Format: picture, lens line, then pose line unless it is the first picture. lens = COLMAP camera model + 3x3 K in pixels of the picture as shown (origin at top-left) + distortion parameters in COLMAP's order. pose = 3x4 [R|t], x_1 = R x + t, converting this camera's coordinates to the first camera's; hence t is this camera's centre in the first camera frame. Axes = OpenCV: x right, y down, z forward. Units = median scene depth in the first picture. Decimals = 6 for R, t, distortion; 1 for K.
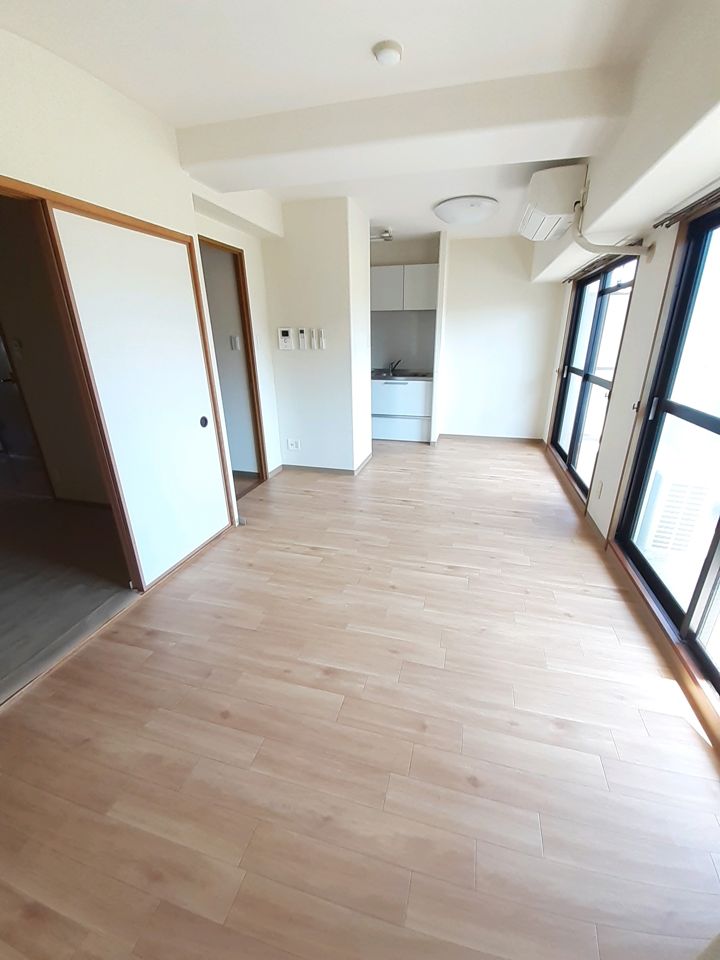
lens RADIAL K [[386.5, 0, 363.8], [0, 386.5, 476.8], [0, 0, 1]] dist [-0.001336, -0.000264]
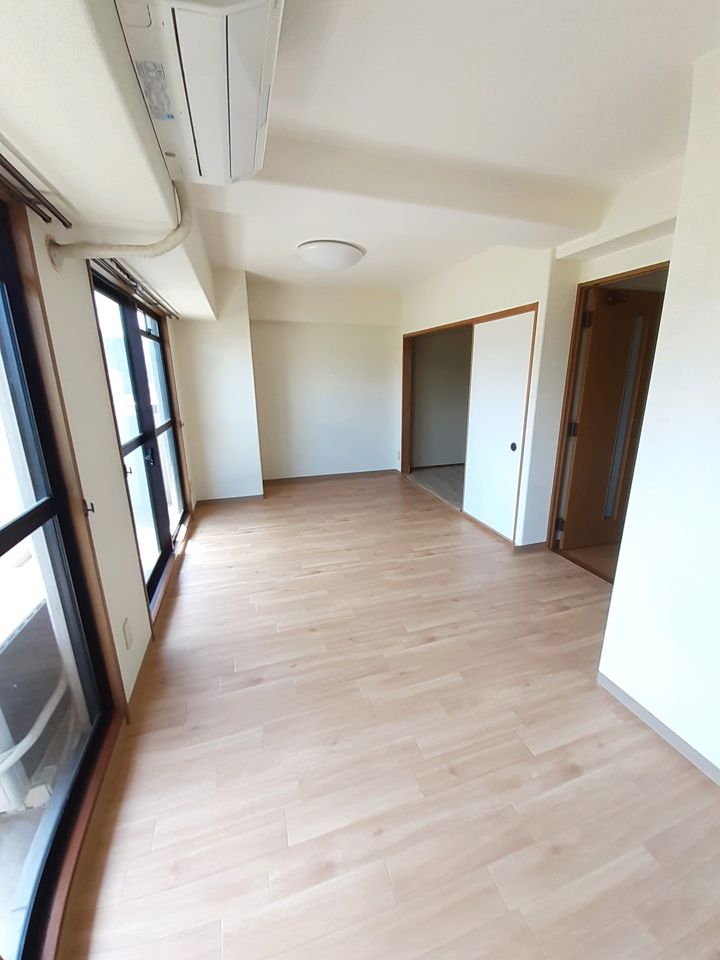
lens RADIAL K [[386.5, 0, 366.3], [0, 386.5, 480.1], [0, 0, 1]] dist [-0.001336, -0.000264]
pose [[-0.840773, 0.141990, -0.522436, 0.701773], [-0.186683, 0.829772, 0.525955, -0.666046], [0.508183, 0.539738, -0.671143, 1.779521]]
